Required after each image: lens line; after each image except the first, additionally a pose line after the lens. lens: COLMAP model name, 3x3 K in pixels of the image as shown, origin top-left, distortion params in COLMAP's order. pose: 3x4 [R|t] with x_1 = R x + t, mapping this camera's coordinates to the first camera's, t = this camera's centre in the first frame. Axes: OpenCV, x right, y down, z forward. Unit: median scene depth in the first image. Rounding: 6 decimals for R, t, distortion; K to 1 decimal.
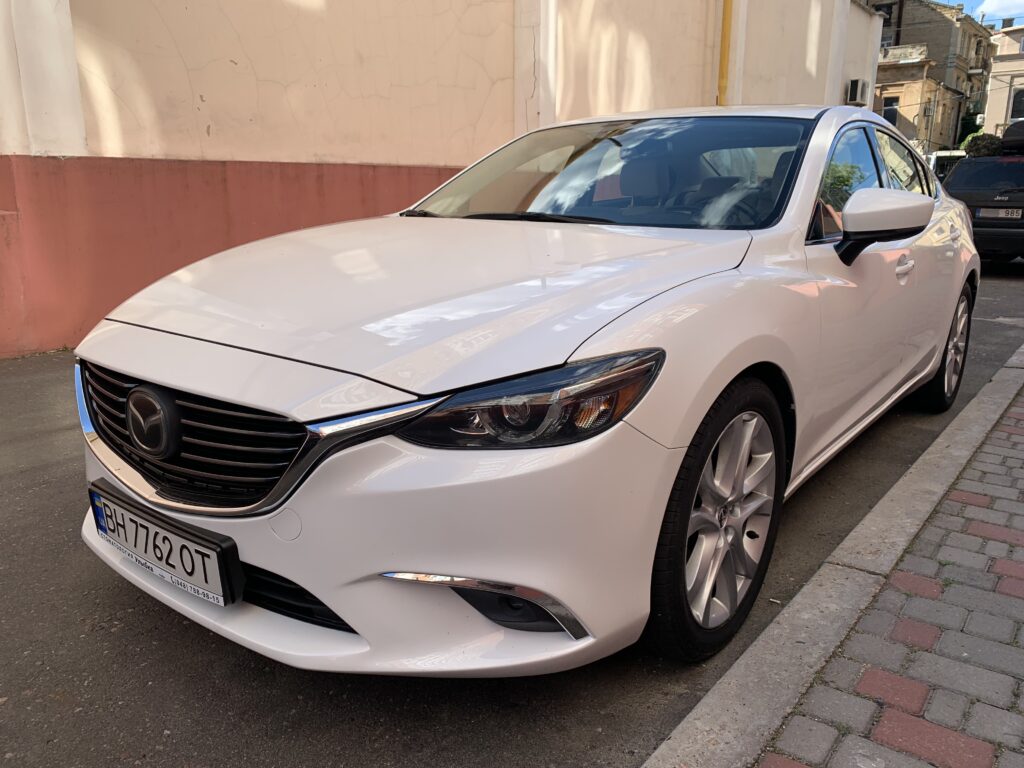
lens RADIAL K [[787.0, 0, 518.6], [0, 787.0, 386.2], [0, 0, 1]] dist [0.006501, 0.001832]
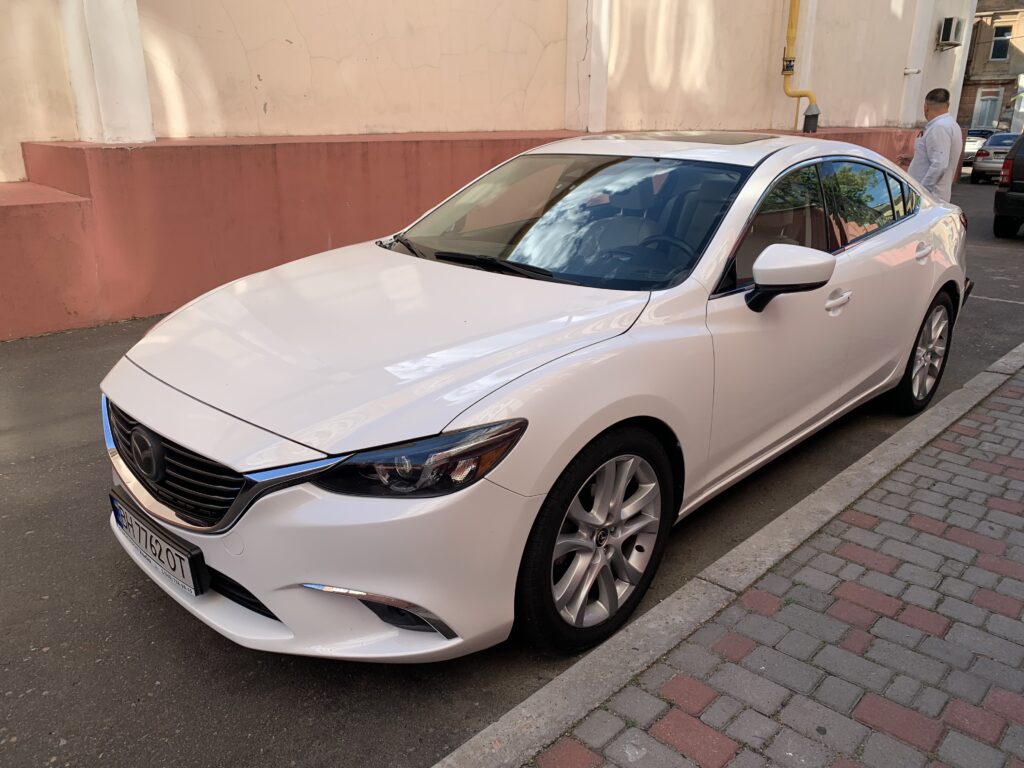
lens RADIAL K [[777.2, 0, 512.0], [0, 777.2, 384.0], [0, 0, 1]] dist [0.008183, 0.000696]
pose [[0.994954, 0.034943, -0.094051, 0.230658], [-0.027981, 0.996839, 0.074352, -0.163439], [0.096352, -0.071345, 0.992787, -0.201038]]
